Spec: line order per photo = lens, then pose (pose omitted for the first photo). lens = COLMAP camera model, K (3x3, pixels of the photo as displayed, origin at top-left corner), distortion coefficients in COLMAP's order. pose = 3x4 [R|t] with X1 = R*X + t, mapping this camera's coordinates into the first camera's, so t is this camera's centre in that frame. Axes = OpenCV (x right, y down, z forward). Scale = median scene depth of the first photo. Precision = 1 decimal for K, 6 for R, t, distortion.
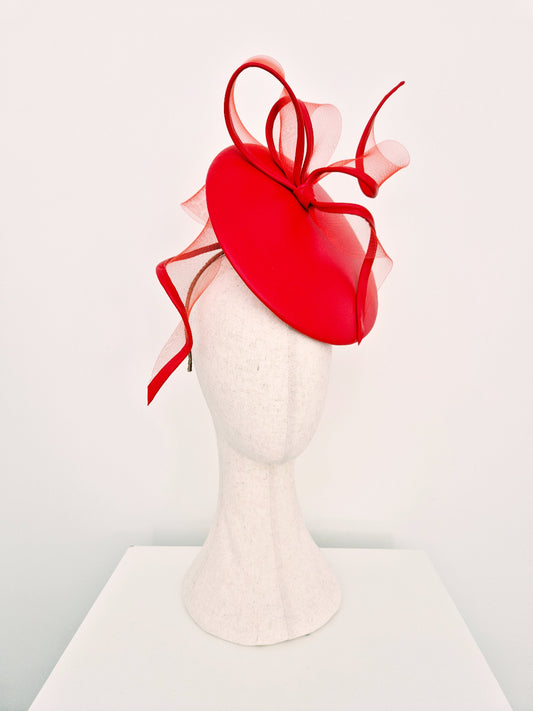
lens RADIAL K [[495.5, 0, 265.3], [0, 495.5, 352.3], [0, 0, 1]] dist [0.023919, 0.002241]
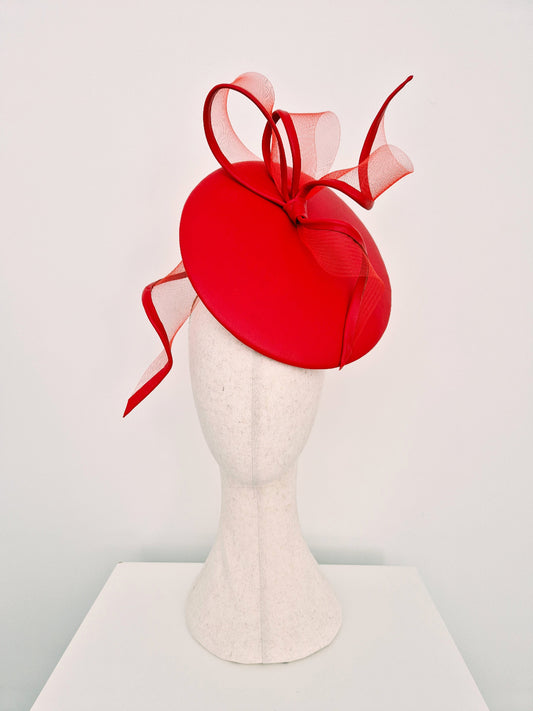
lens RADIAL K [[496.3, 0, 261.7], [0, 496.3, 356.4], [0, 0, 1]] dist [0.023174, -0.012048]
pose [[0.942276, 0.039001, -0.332558, 0.350894], [-0.035216, 0.999228, 0.017405, -0.048729], [0.332980, -0.004689, 0.942922, 0.069381]]
